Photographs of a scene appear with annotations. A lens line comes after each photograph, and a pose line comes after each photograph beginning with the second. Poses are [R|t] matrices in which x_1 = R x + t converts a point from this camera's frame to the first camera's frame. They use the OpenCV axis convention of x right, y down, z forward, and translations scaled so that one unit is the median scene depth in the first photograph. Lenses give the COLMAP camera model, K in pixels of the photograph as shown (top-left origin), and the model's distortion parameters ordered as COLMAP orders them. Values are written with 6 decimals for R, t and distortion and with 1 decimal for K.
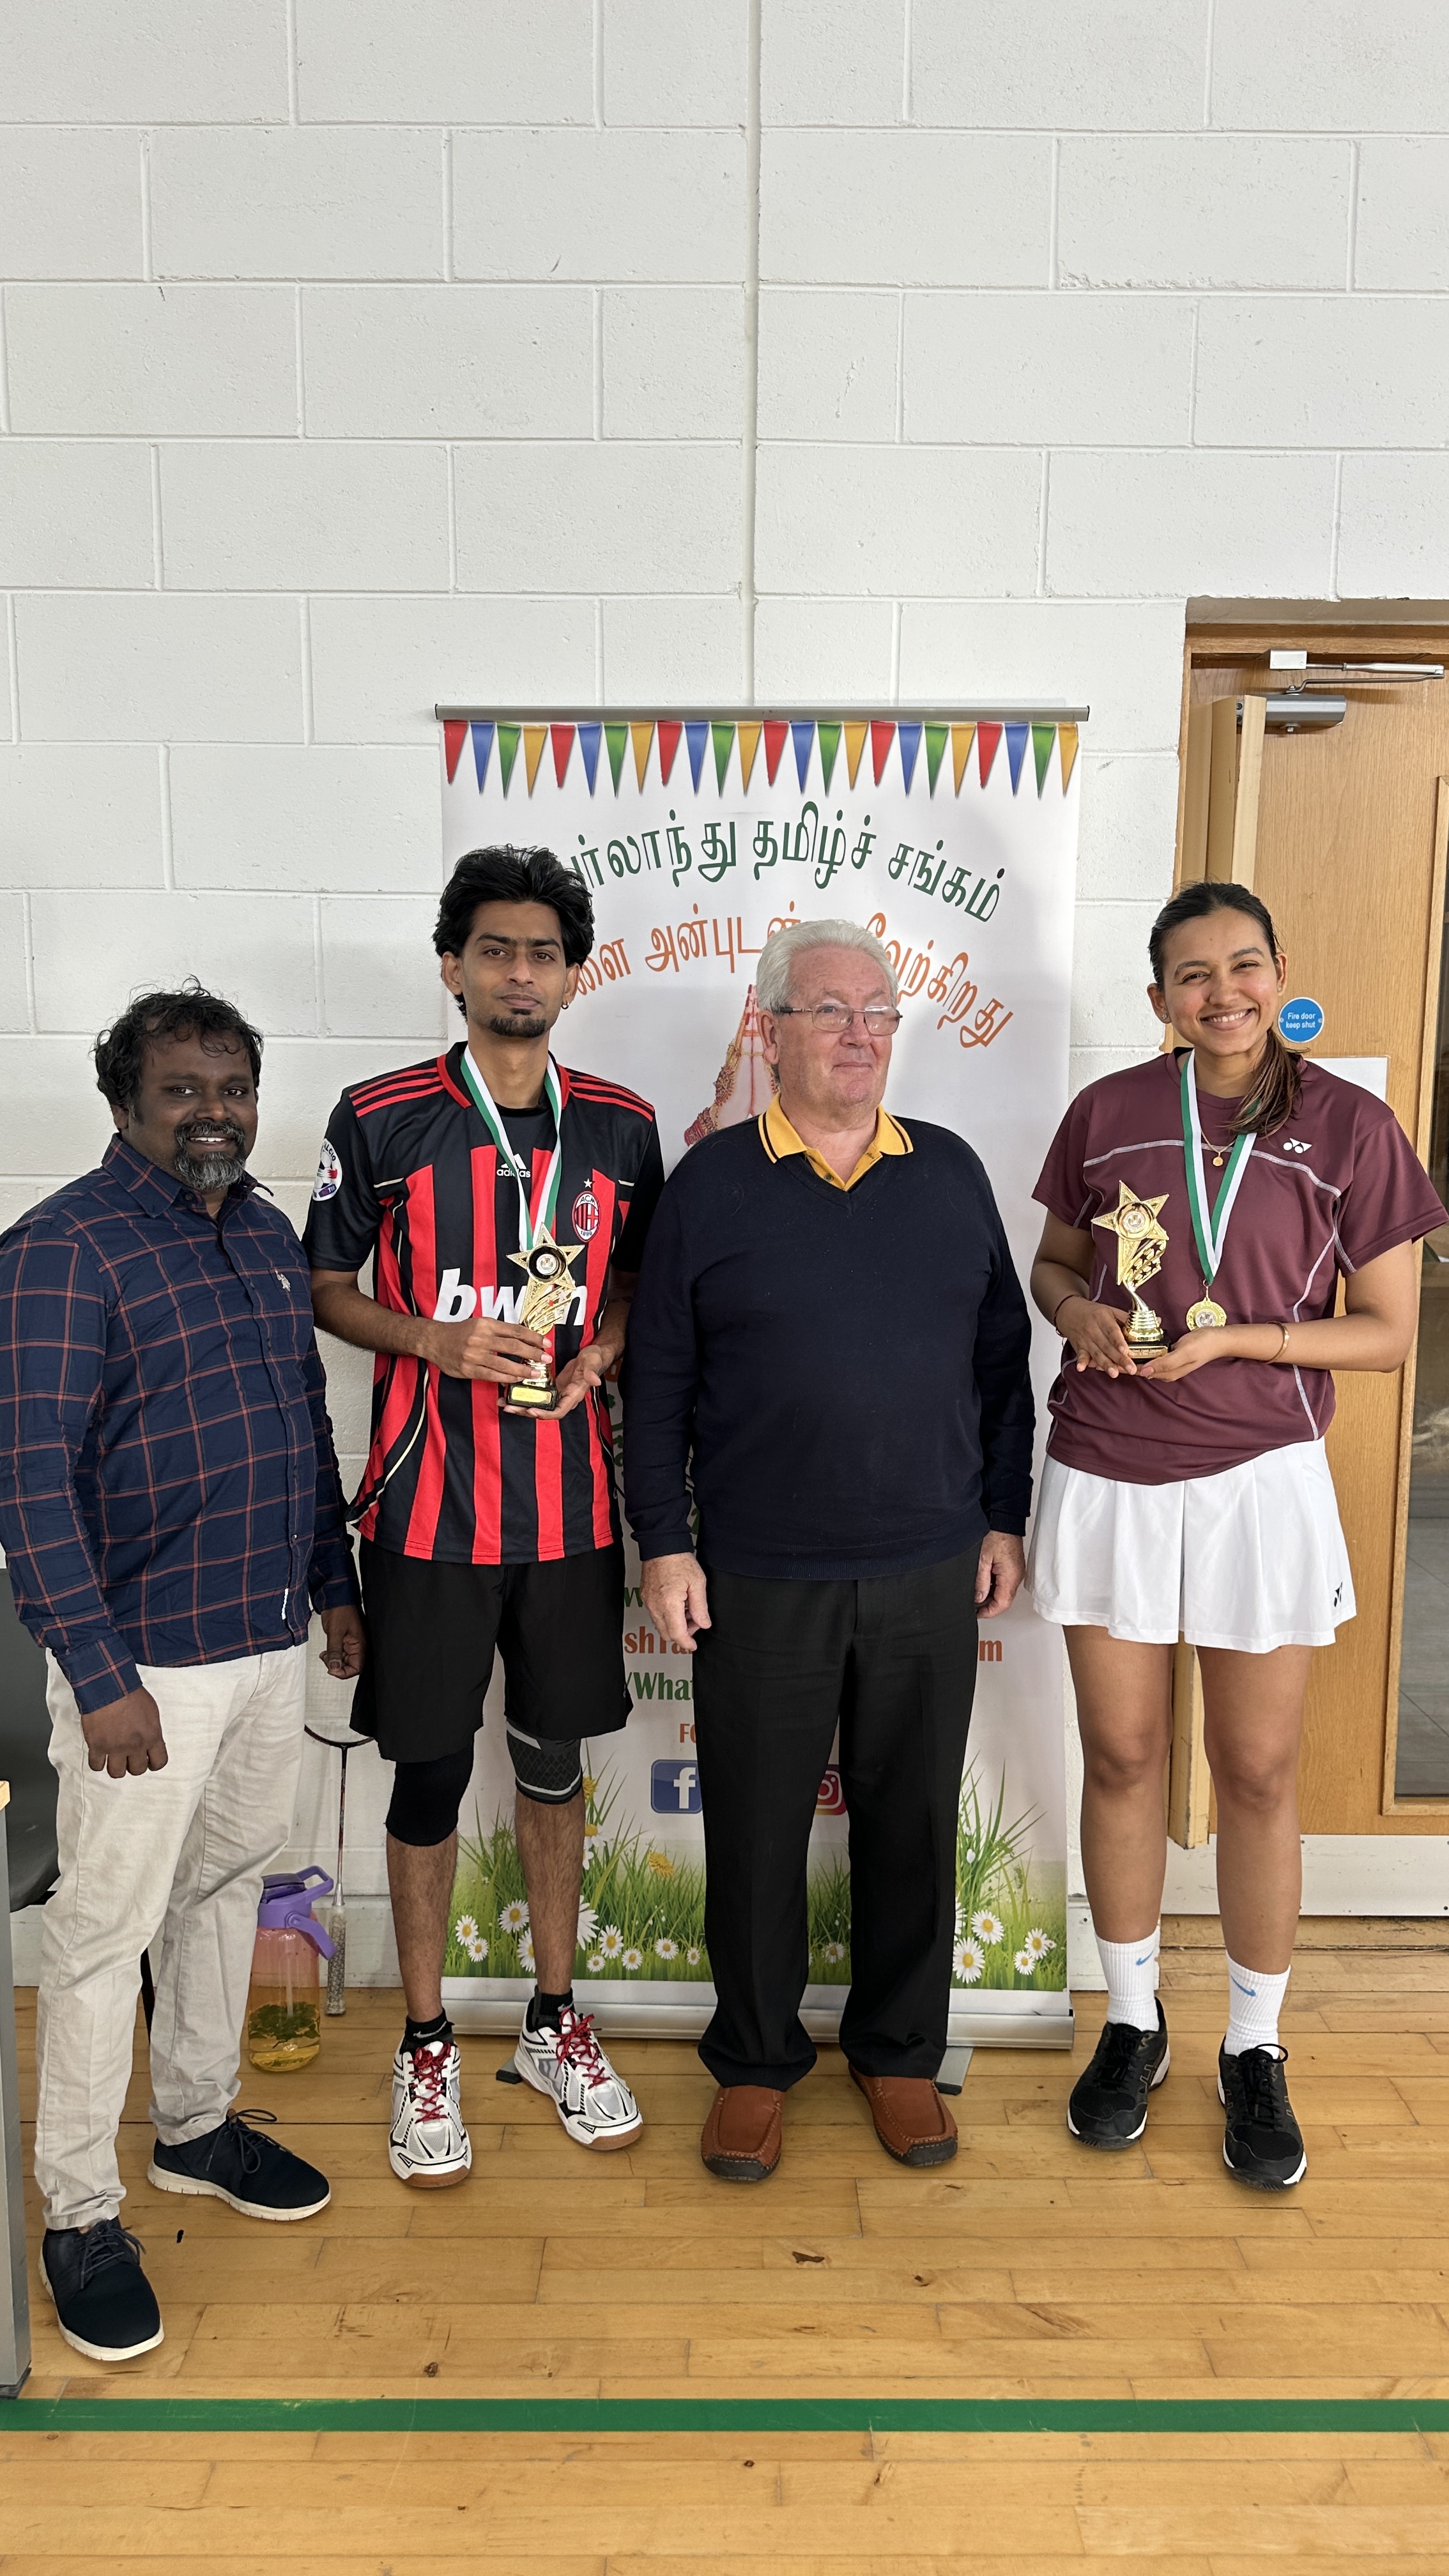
lens RADIAL K [[2092.6, 0, 744.5], [0, 2092.6, 1292.9], [0, 0, 1]] dist [0.084261, -0.113883]
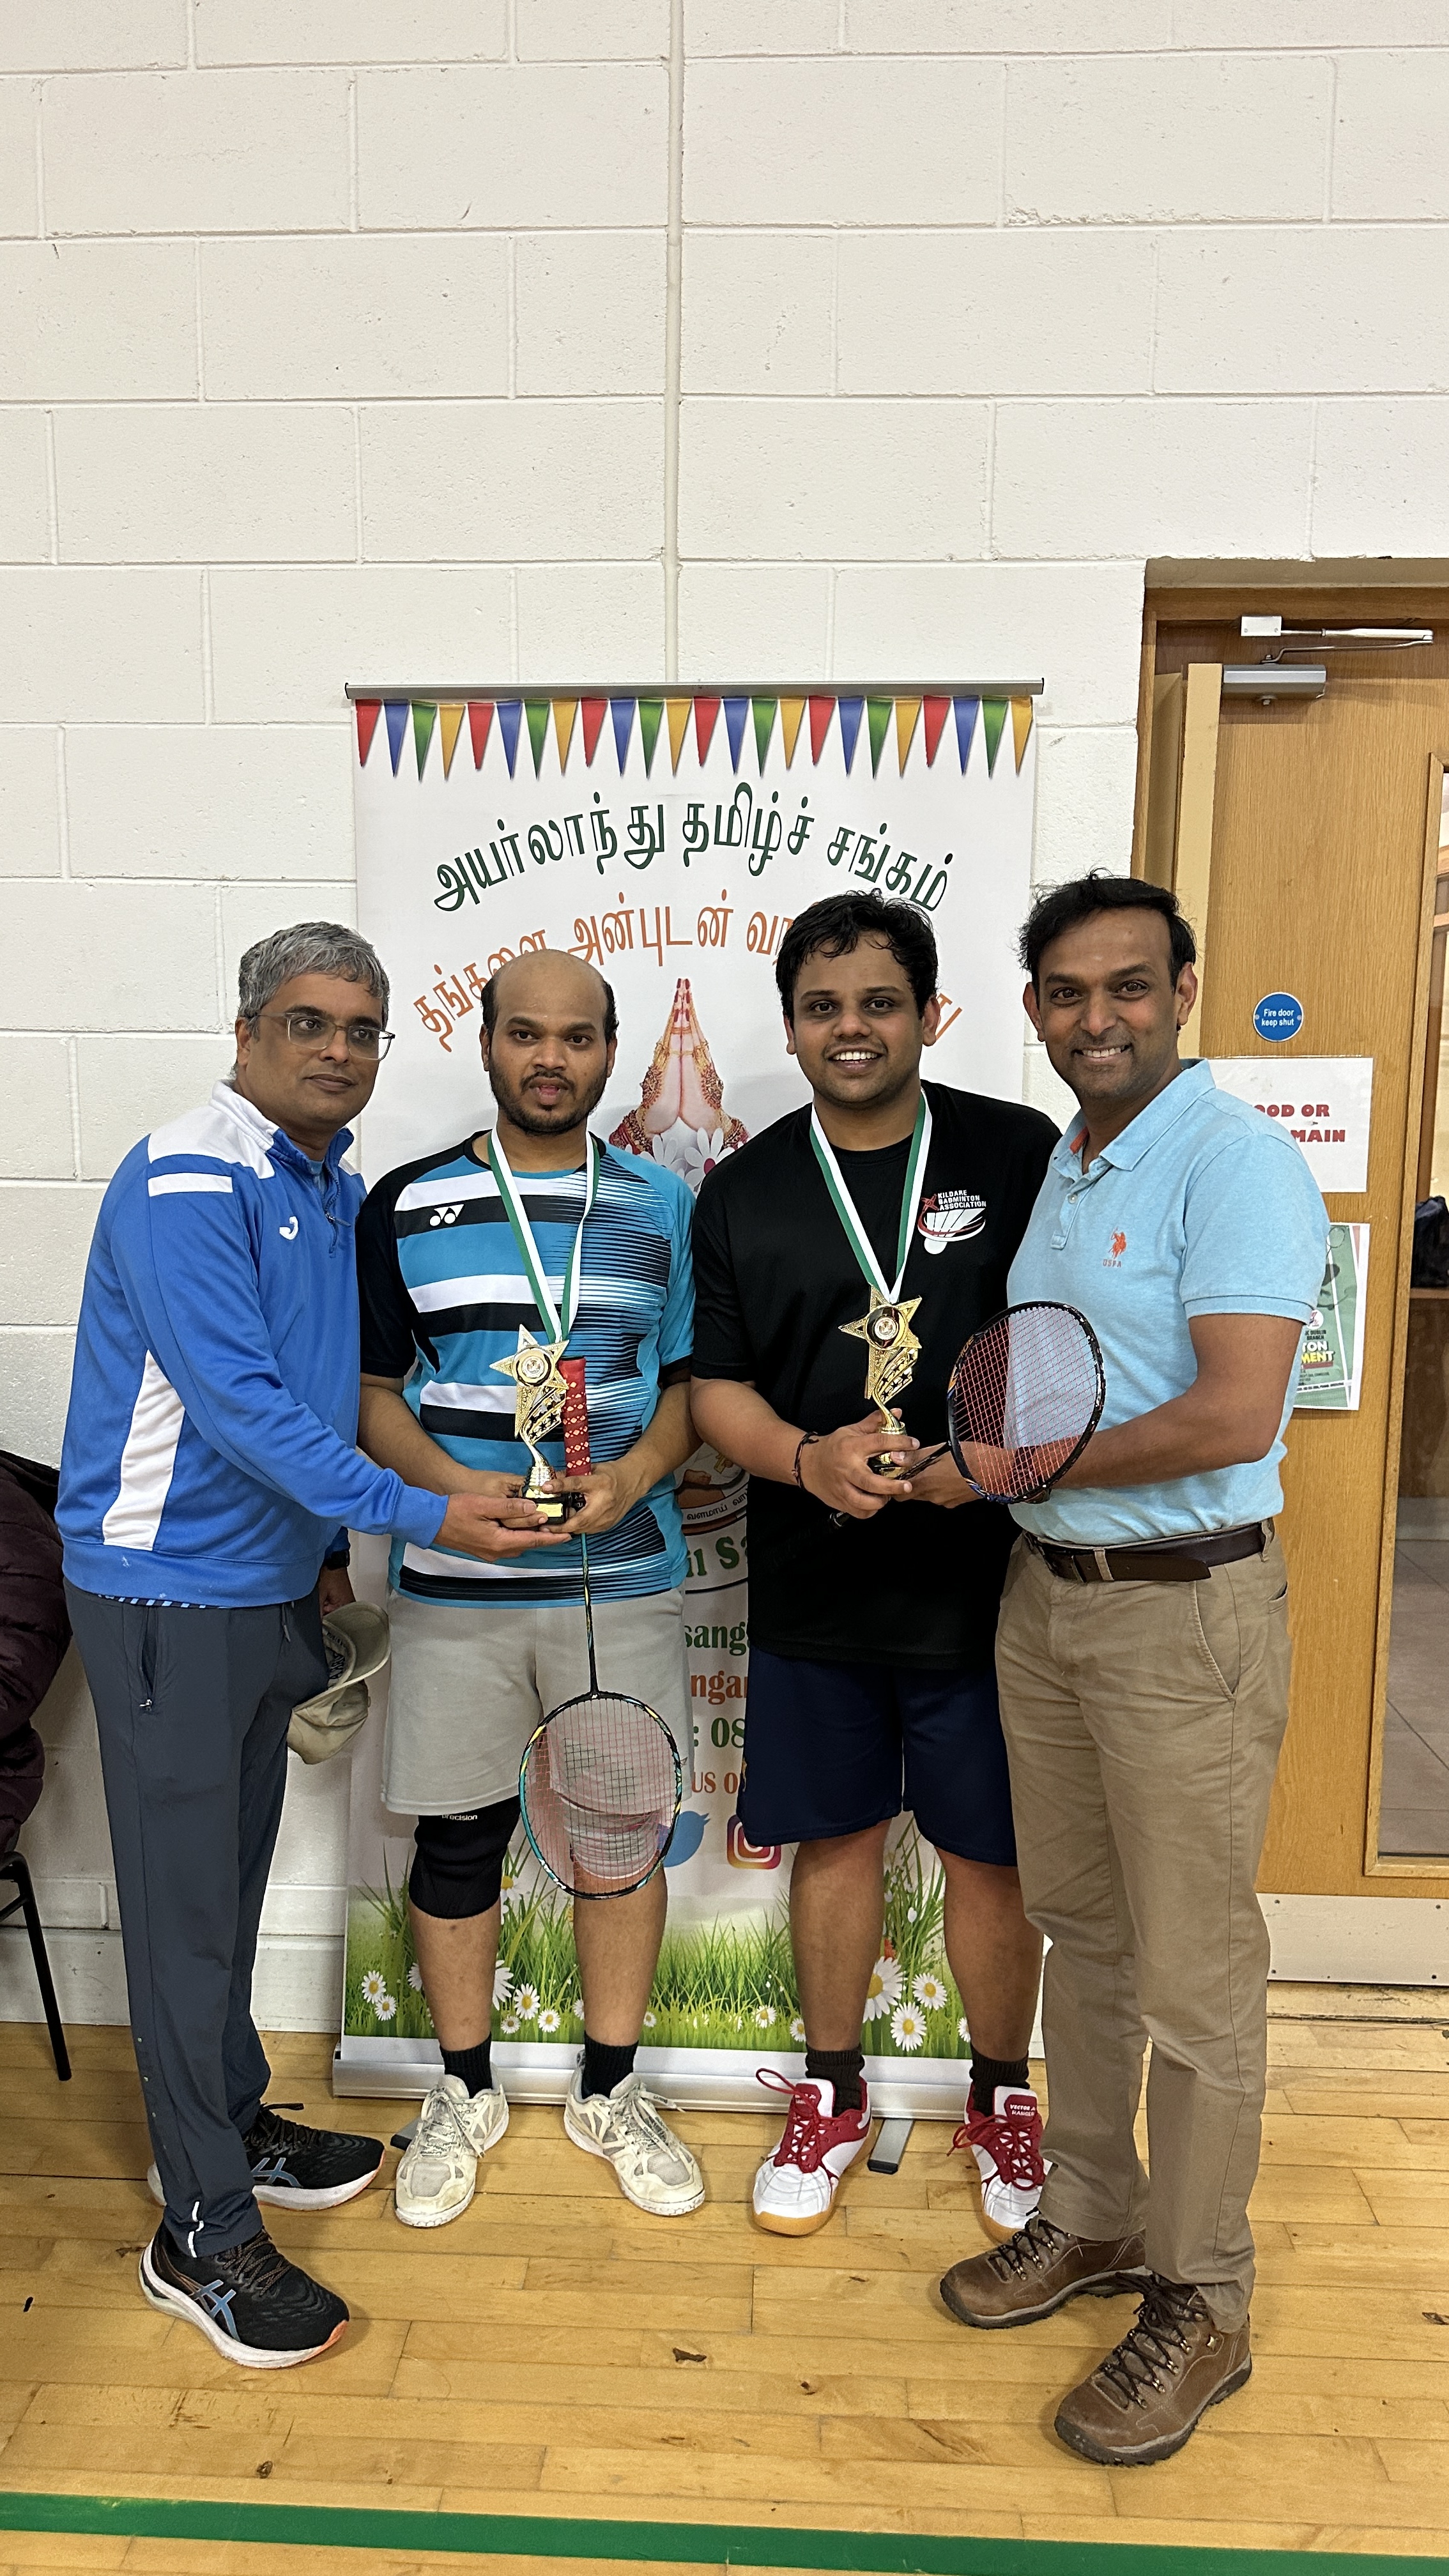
lens RADIAL K [[2092.6, 0, 718.2], [0, 2092.6, 1289.0], [0, 0, 1]] dist [0.084261, -0.113883]
pose [[0.998165, 0.010334, -0.059670, 0.078163], [-0.010256, 0.999946, 0.001617, -0.009923], [0.059684, -0.001002, 0.998217, 0.065458]]
